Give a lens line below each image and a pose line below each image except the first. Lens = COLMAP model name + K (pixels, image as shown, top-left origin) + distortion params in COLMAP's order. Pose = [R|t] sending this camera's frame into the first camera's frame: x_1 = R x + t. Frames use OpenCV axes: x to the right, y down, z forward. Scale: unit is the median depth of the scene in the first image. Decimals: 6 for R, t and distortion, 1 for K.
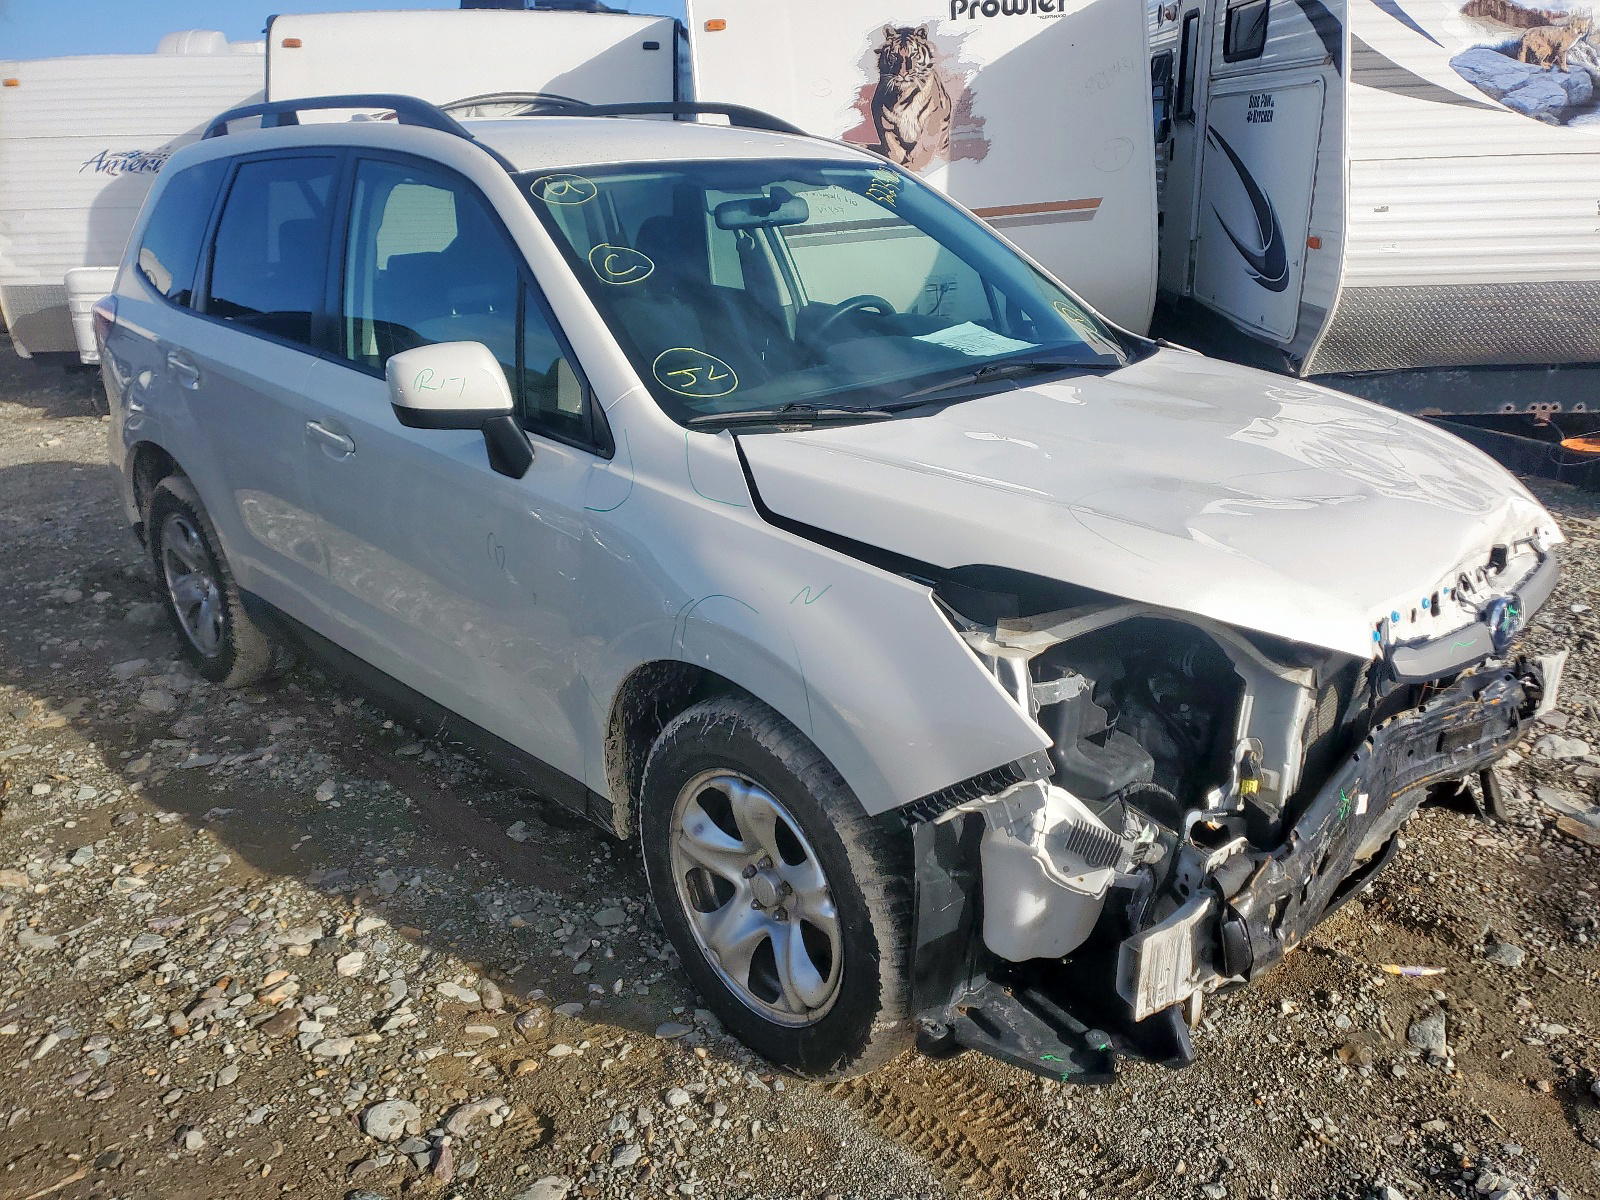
lens RADIAL K [[1207.1, 0, 794.5], [0, 1207.1, 602.3], [0, 0, 1]] dist [0.001710, 0.002370]
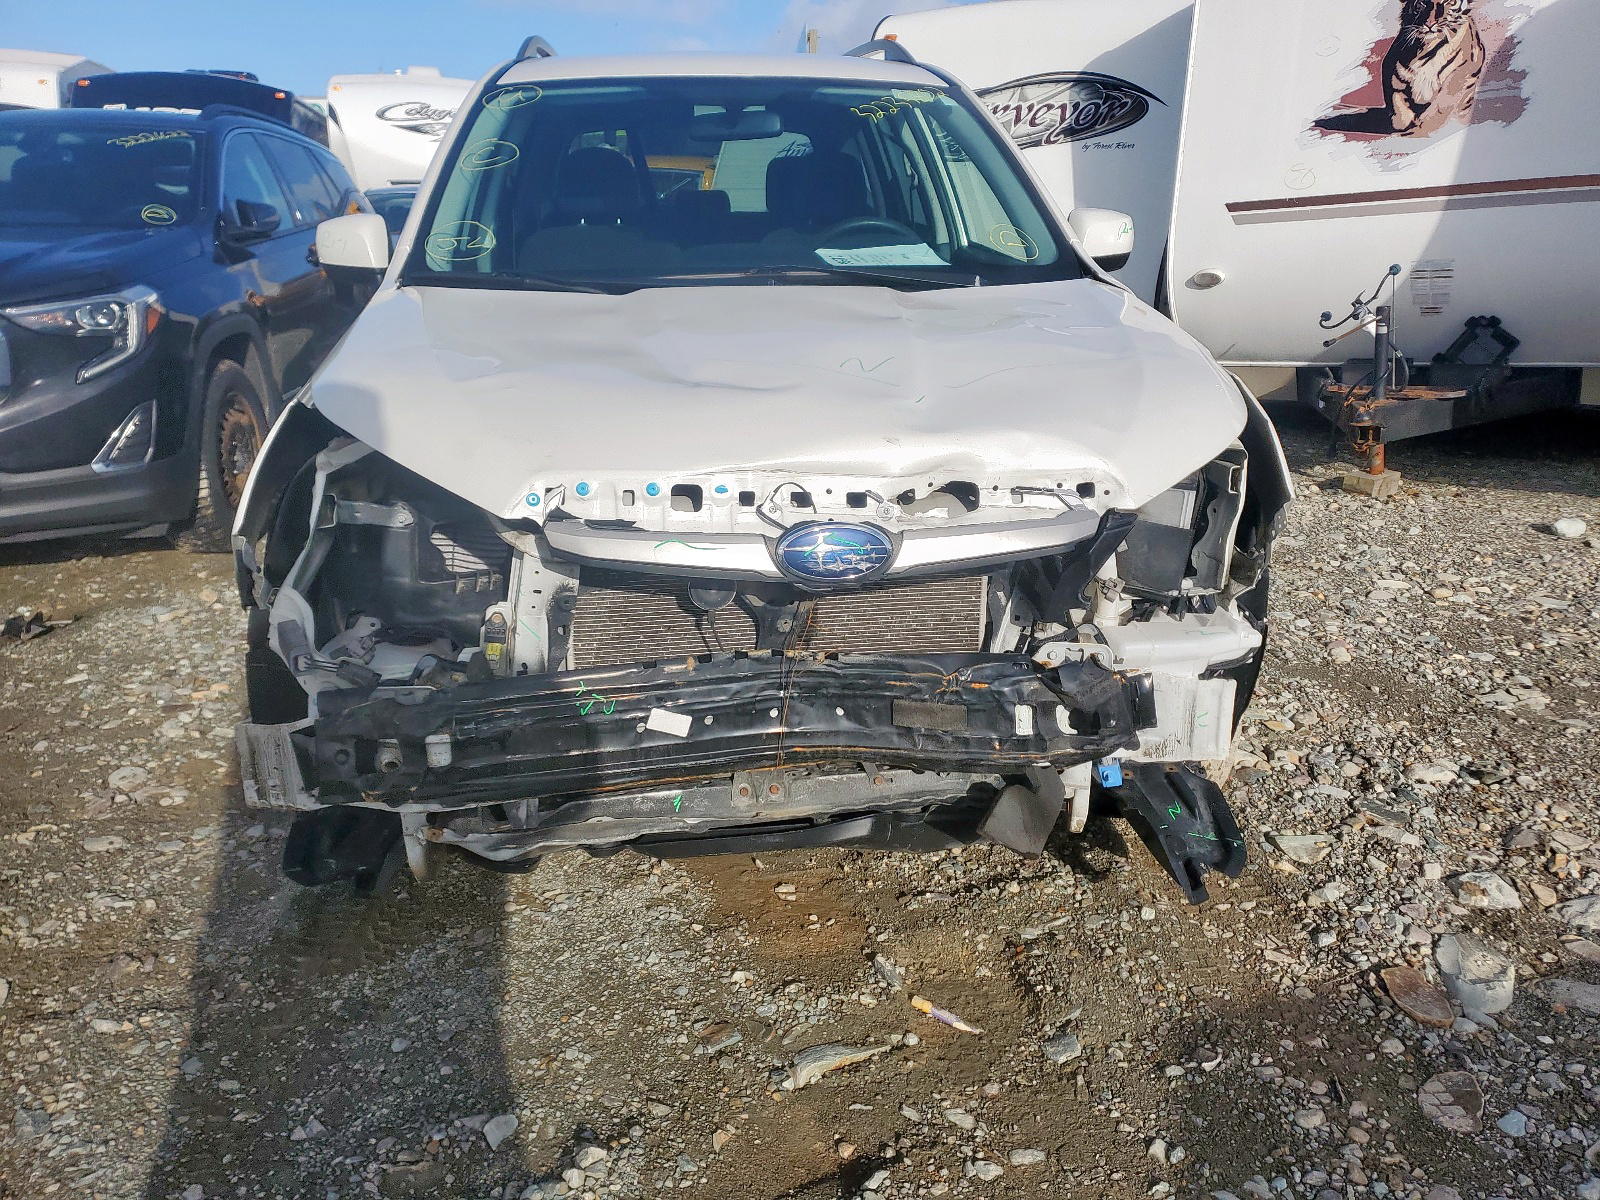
lens RADIAL K [[1204.0, 0, 805.5], [0, 1204.0, 597.4], [0, 0, 1]] dist [-0.002868, -0.008800]
pose [[0.806196, 0.195434, -0.558439, 0.284986], [-0.202830, 0.977965, 0.049437, 0.003341], [0.555795, 0.073412, 0.828071, 0.089348]]
